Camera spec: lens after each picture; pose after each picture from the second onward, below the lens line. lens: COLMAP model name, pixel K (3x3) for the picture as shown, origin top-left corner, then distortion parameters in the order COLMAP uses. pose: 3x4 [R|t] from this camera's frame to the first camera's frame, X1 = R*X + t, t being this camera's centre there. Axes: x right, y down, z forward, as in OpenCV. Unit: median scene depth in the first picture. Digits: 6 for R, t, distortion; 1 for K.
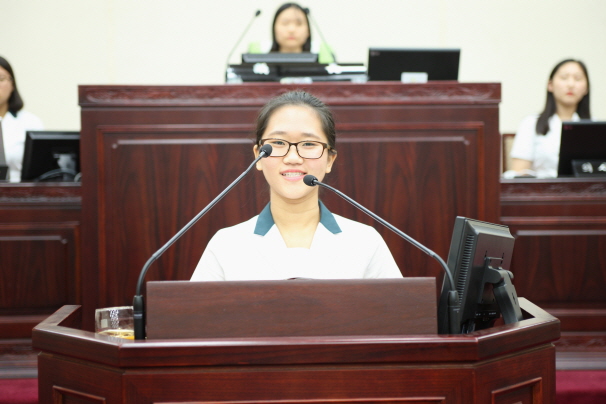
lens RADIAL K [[1148.1, 0, 303.0], [0, 1148.1, 202.0], [0, 0, 1]] dist [0.028120, 0.063900]
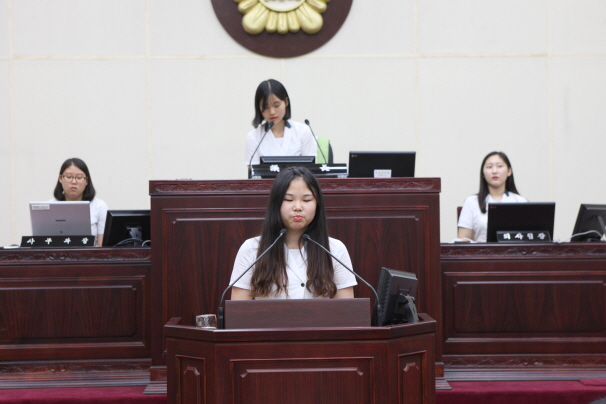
lens RADIAL K [[1227.2, 0, 303.0], [0, 1227.2, 202.0], [0, 0, 1]] dist [0.084011, 0.273206]
pose [[0.999997, -0.001891, -0.001394, 0.001282], [0.001821, 0.998823, -0.048467, 0.001091], [0.001484, 0.048464, 0.998824, -0.547846]]
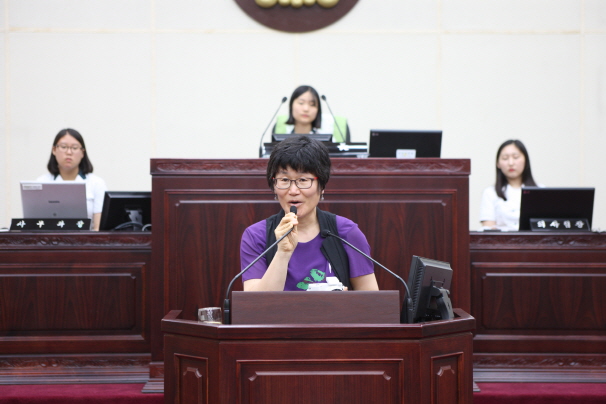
lens RADIAL K [[1227.2, 0, 303.0], [0, 1227.2, 202.0], [0, 0, 1]] dist [0.084011, 0.273206]
pose [[0.999924, 0.008702, -0.008765, -0.006642], [-0.009053, 0.999124, -0.040861, 0.004538], [0.008402, 0.040937, 0.999126, -0.408342]]
